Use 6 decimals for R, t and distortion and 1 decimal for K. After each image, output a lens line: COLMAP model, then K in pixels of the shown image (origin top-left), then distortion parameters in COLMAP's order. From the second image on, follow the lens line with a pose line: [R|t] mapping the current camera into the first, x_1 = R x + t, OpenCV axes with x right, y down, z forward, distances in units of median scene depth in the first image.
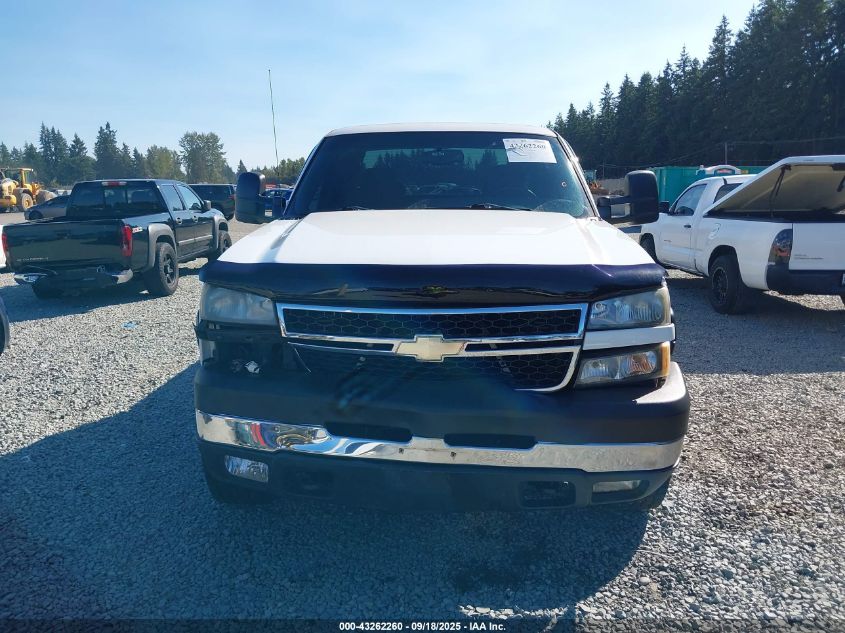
lens RADIAL K [[662.5, 0, 416.4], [0, 662.5, 309.3], [0, 0, 1]] dist [-0.002779, -0.015311]
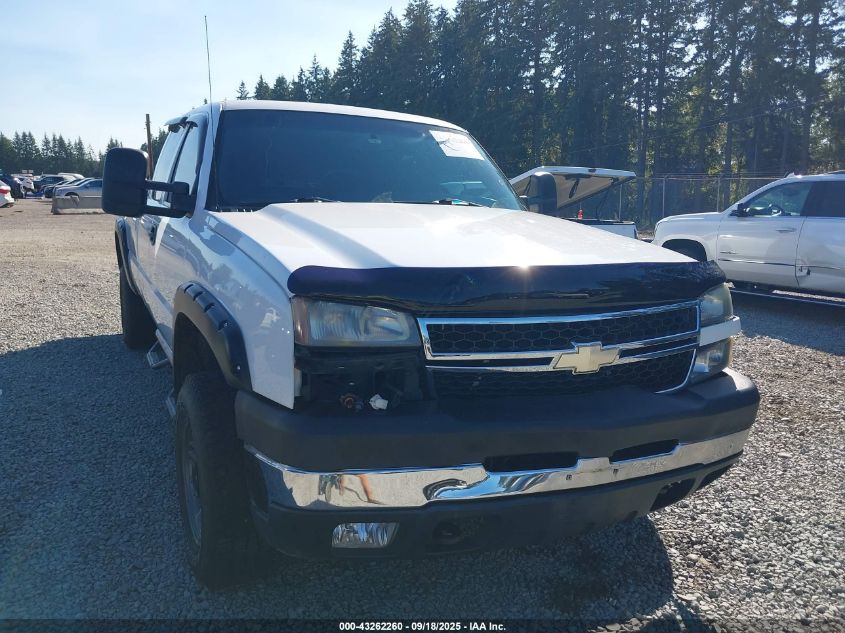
lens RADIAL K [[662.5, 0, 422.6], [0, 662.5, 320.7], [0, 0, 1]] dist [-0.002779, -0.015311]
pose [[0.863109, -0.058208, 0.501651, -0.583393], [0.048853, 0.998300, 0.031783, -0.029729], [-0.502649, -0.002925, 0.864486, 0.315828]]
